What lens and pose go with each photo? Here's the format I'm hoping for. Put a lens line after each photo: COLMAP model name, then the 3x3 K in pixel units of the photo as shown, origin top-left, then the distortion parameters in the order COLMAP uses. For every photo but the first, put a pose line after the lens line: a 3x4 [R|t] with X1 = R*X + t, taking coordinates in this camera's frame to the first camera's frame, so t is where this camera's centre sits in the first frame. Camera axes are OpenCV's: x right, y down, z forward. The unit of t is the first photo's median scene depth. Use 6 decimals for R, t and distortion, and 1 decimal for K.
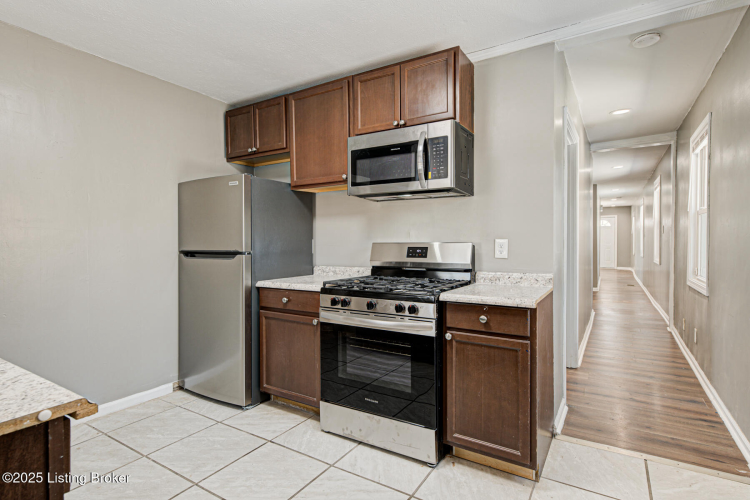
lens RADIAL K [[376.2, 0, 384.2], [0, 376.2, 246.7], [0, 0, 1]] dist [-0.000194, -0.000322]
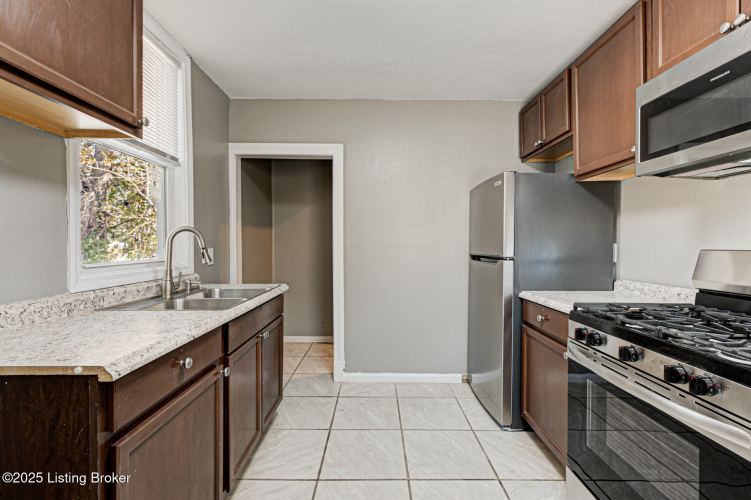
lens RADIAL K [[343.0, 0, 374.2], [0, 343.0, 247.7], [0, 0, 1]] dist [-0.002133, 0.000357]
pose [[0.520627, 0.012073, -0.853699, 0.168741], [-0.016943, 0.999849, 0.003807, -0.006791], [0.853616, 0.012482, 0.520753, 0.286156]]
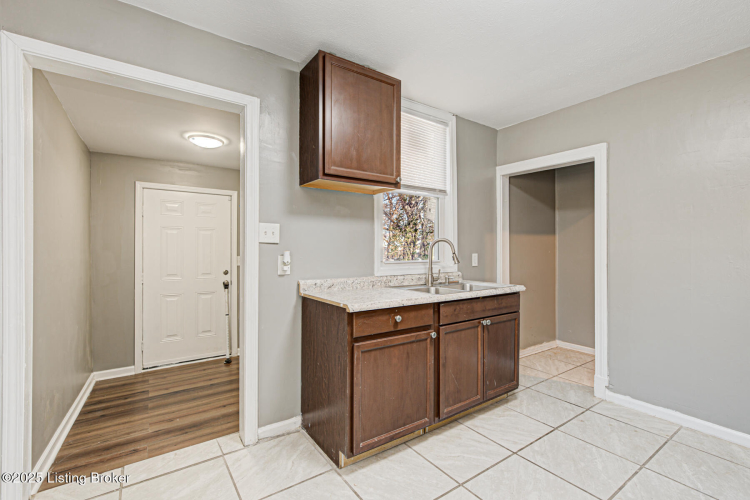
lens RADIAL K [[337.6, 0, 375.0], [0, 337.6, 250.0], [0, 0, 1]] dist [0.000907, 0.000308]
pose [[-0.401889, 0.003573, -0.915681, 0.366134], [-0.015620, 0.999820, 0.010757, -0.013445], [0.915555, 0.018626, -0.401761, 0.543628]]
